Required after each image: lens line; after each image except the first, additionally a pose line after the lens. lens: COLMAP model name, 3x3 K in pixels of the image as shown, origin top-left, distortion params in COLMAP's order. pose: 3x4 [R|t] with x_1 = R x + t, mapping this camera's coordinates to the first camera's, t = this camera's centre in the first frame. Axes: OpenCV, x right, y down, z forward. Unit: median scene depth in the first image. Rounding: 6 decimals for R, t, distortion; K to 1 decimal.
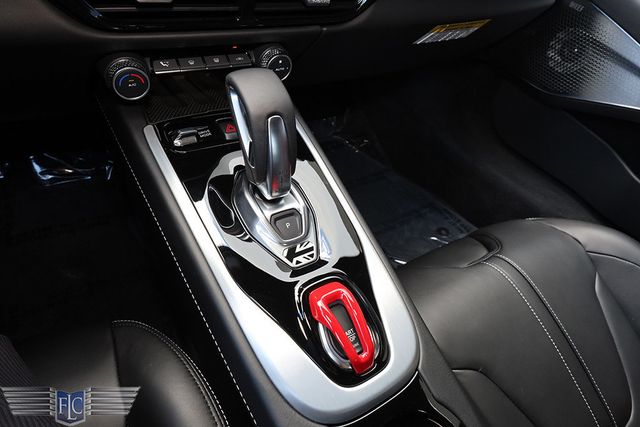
lens RADIAL K [[393.2, 0, 331.4], [0, 393.2, 214.2], [0, 0, 1]] dist [0.001478, 0.000642]
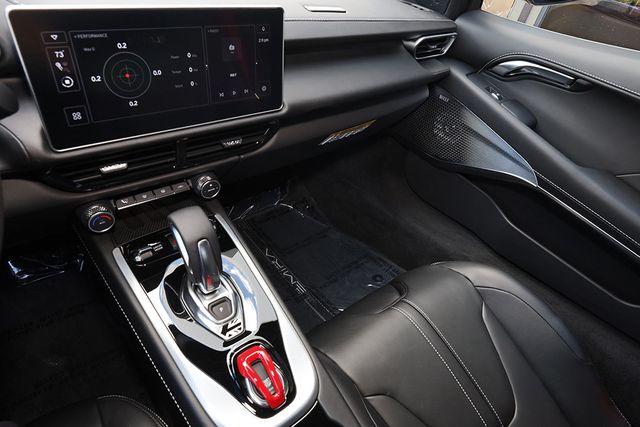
lens RADIAL K [[393.2, 0, 331.4], [0, 393.2, 214.2], [0, 0, 1]] dist [0.001478, 0.000642]
pose [[0.990619, -0.114665, 0.074335, 0.195508], [0.121737, 0.987627, -0.098858, -0.110370], [-0.062080, 0.106980, 0.992321, -0.429860]]
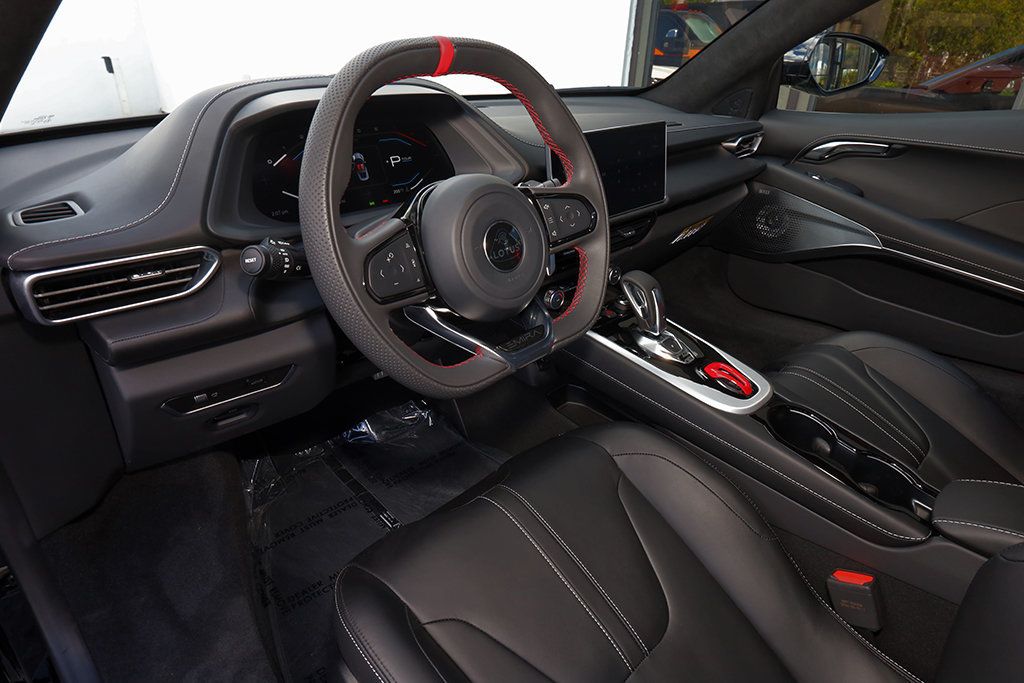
lens RADIAL K [[589.7, 0, 511.2], [0, 589.7, 340.0], [0, 0, 1]] dist [0.004848, -0.001376]
pose [[0.961782, -0.261201, 0.082150, -0.919109], [0.273815, 0.917773, -0.287606, 0.515213], [-0.000272, 0.299109, 0.954219, -1.408132]]
